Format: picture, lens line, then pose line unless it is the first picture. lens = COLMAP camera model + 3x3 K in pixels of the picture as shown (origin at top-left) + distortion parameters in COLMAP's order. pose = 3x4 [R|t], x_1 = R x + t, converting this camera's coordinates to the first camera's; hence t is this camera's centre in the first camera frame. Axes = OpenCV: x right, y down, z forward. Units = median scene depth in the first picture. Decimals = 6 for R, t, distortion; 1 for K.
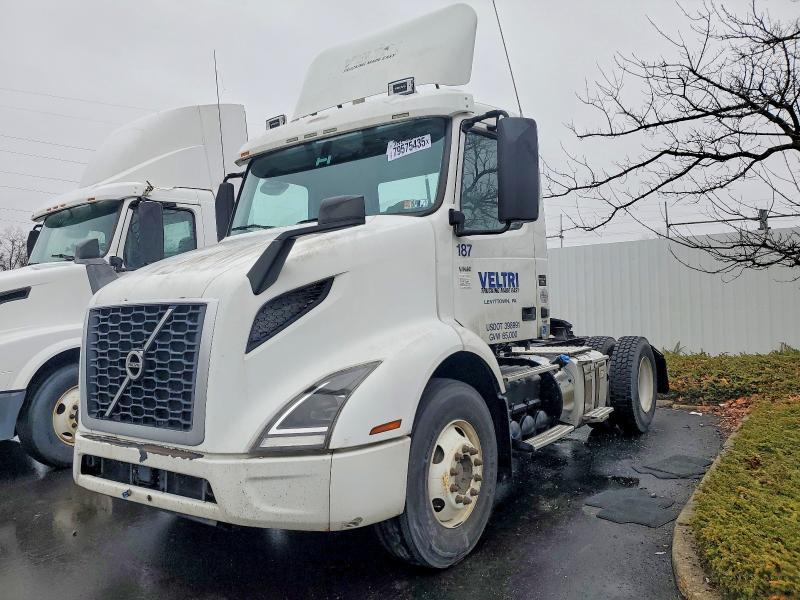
lens RADIAL K [[626.3, 0, 388.4], [0, 626.3, 299.3], [0, 0, 1]] dist [-0.000057, -0.002318]
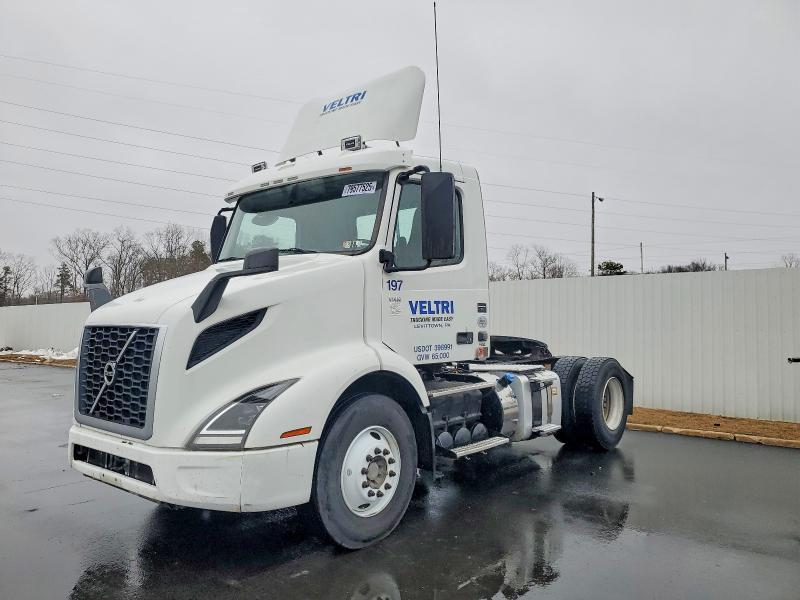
lens RADIAL K [[643.0, 0, 399.1], [0, 643.0, 259.4], [0, 0, 1]] dist [-0.005133, -0.006400]
pose [[0.994678, 0.017684, -0.101506, 0.258431], [-0.023492, 0.998137, -0.056305, -0.056238], [0.100321, 0.058390, 0.993240, -0.208579]]
